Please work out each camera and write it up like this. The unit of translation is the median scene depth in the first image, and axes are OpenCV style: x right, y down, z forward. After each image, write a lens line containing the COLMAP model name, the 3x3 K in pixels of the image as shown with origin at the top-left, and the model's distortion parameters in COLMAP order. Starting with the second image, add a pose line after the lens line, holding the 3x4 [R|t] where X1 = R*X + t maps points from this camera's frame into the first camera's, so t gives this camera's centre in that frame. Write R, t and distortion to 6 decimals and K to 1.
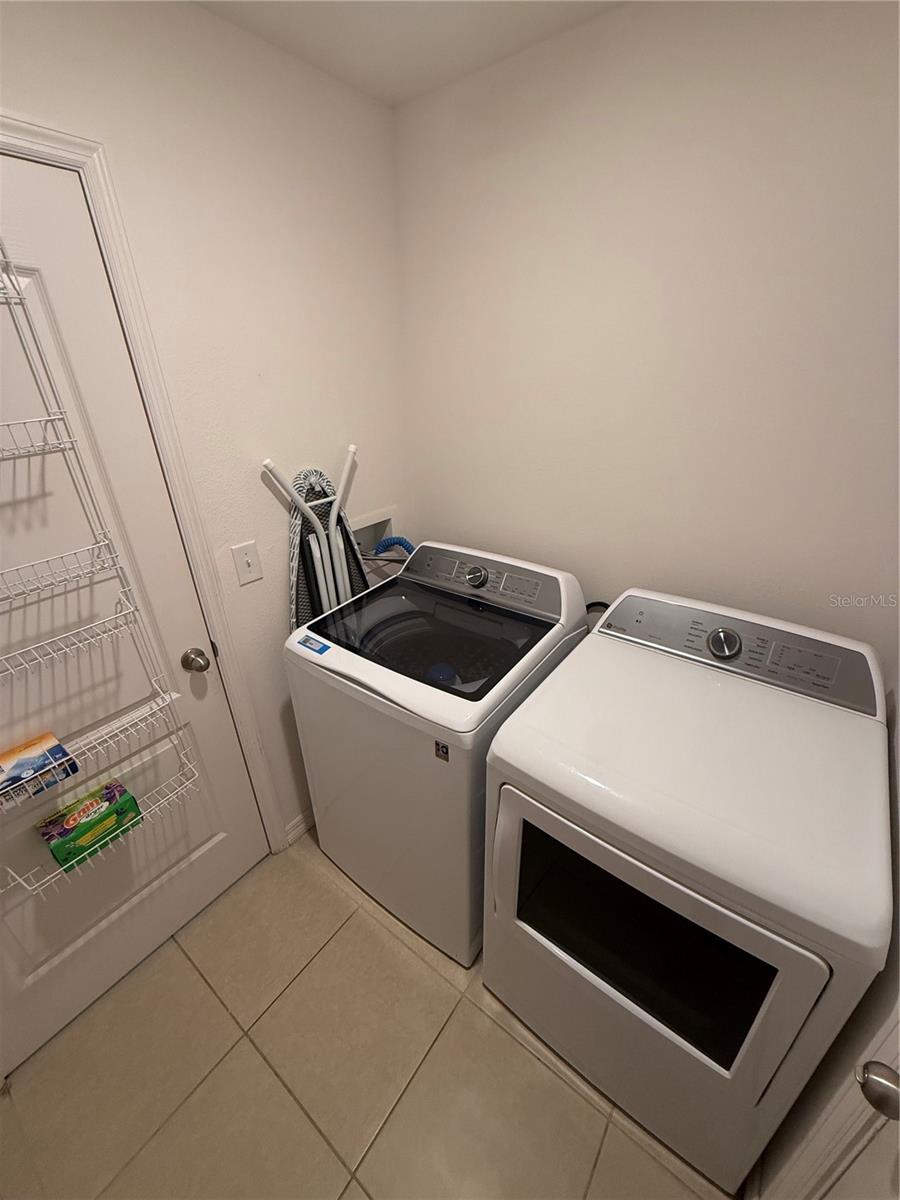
lens RADIAL K [[476.8, 0, 450.0], [0, 476.8, 600.0], [0, 0, 1]] dist [0.000758, 0.000227]
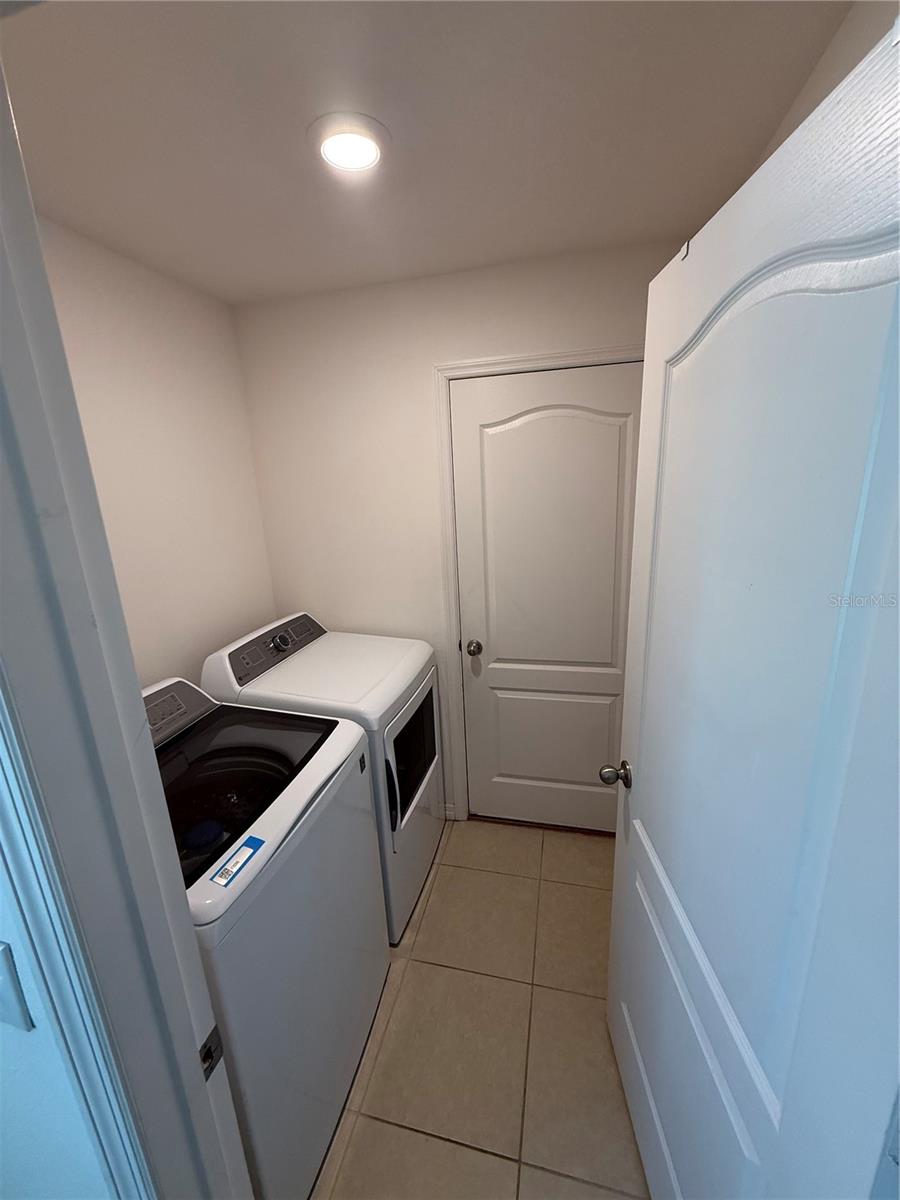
lens RADIAL K [[476.8, 0, 450.0], [0, 476.8, 600.0], [0, 0, 1]] dist [0.000758, 0.000227]
pose [[-0.393976, -0.206023, 0.895733, -0.945662], [0.444309, 0.810431, 0.381826, -0.332345], [-0.804595, 0.548412, -0.227752, 0.728081]]
